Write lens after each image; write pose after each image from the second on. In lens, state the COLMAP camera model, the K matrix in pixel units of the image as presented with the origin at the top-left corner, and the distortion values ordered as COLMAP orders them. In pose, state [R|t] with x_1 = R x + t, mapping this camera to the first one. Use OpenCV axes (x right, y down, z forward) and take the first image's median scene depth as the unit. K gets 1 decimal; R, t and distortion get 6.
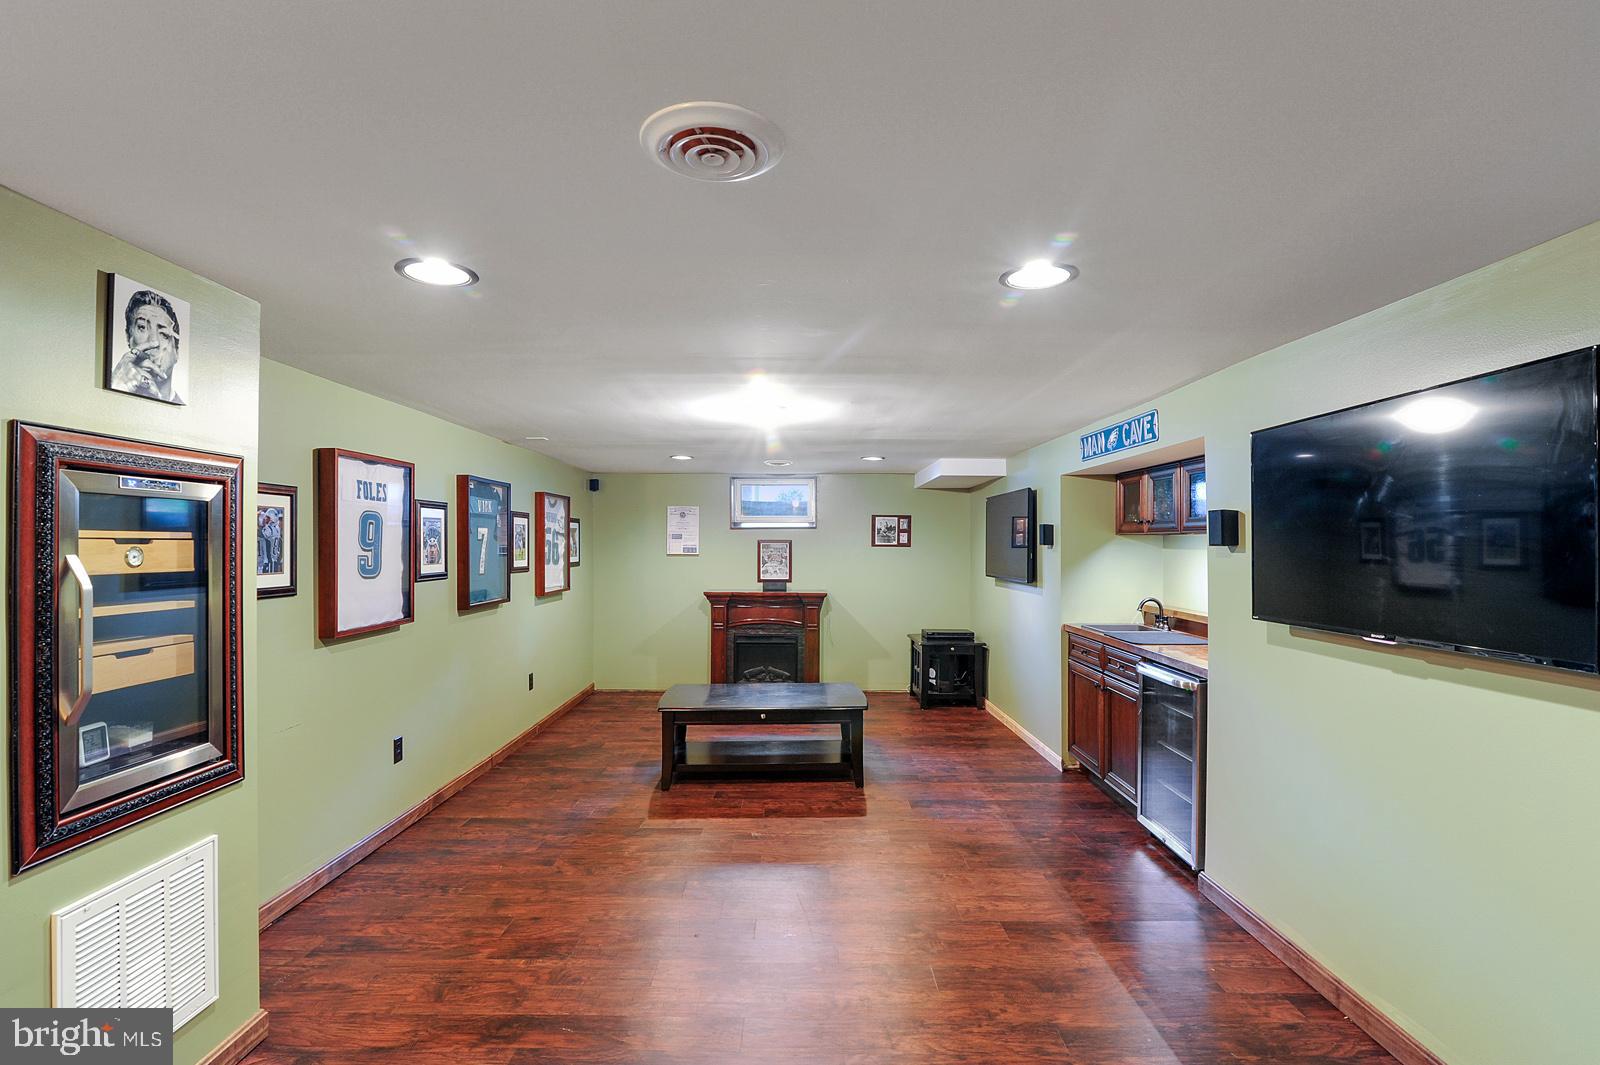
lens RADIAL K [[740.0, 0, 799.6], [0, 740.0, 540.3], [0, 0, 1]] dist [-0.019778, 0.001749]
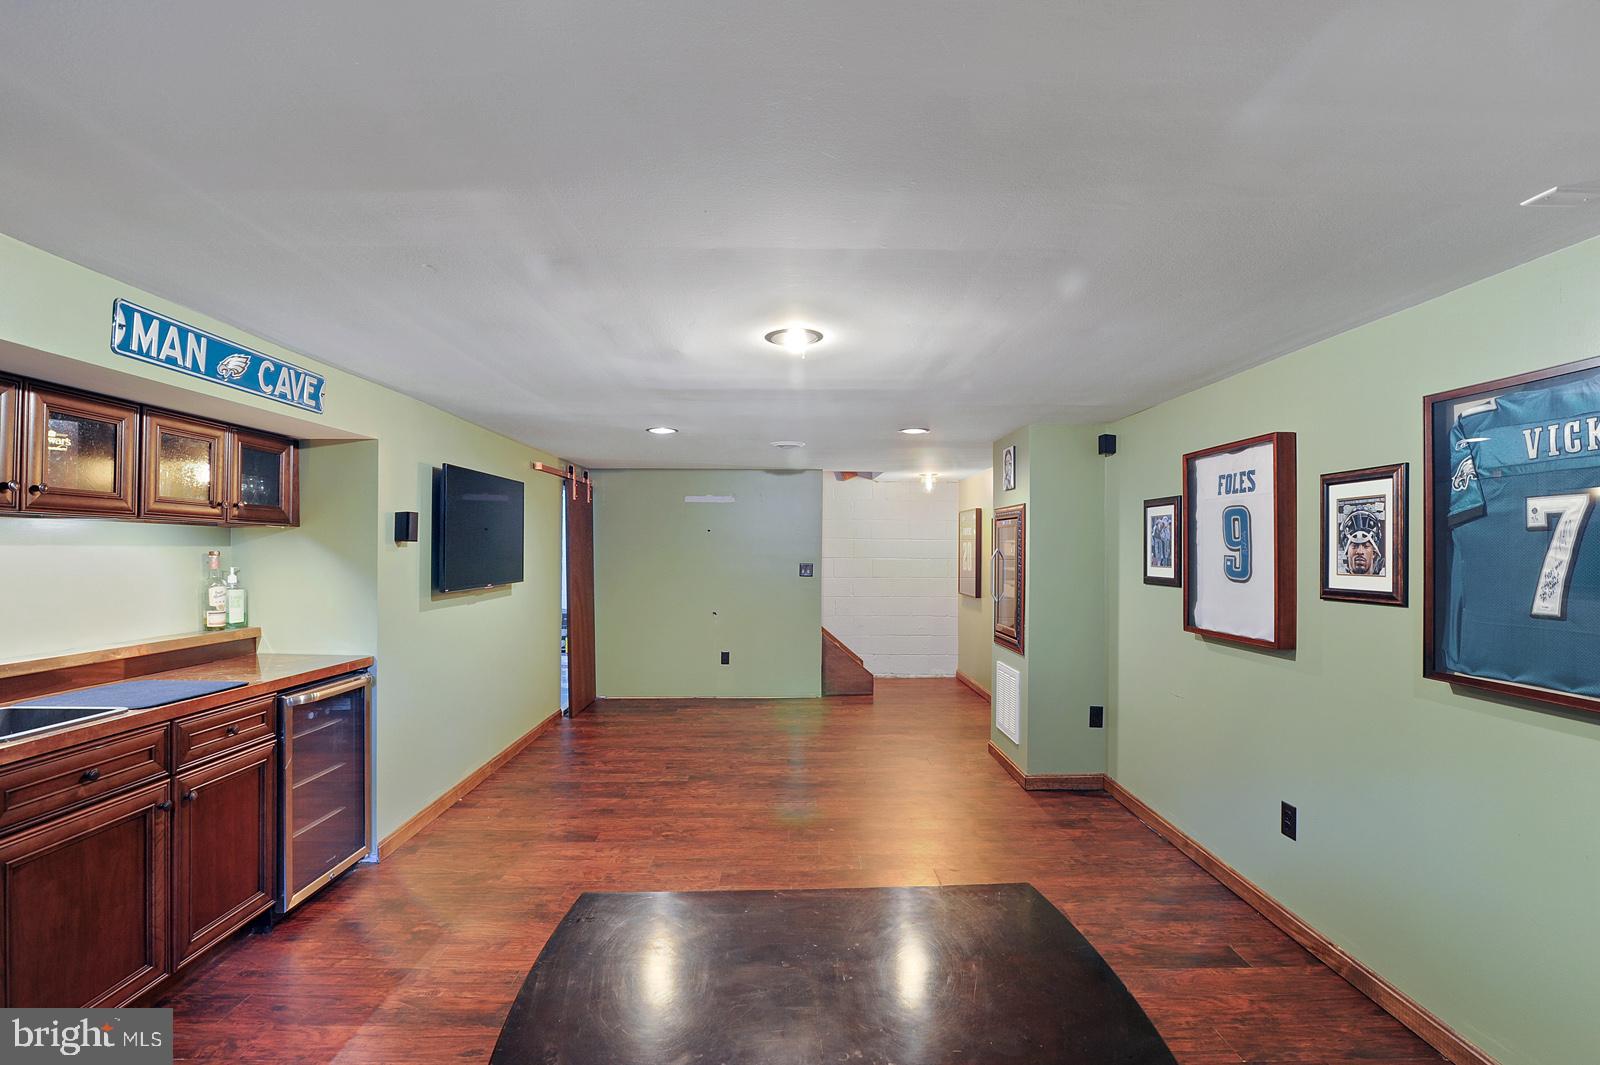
lens RADIAL K [[740.0, 0, 802.1], [0, 740.0, 539.1], [0, 0, 1]] dist [-0.019778, 0.001749]
pose [[-0.999732, -0.005281, -0.022520, -0.042178], [-0.004876, 0.999826, -0.018003, 0.019139], [0.022611, -0.017889, -0.999584, 1.886430]]
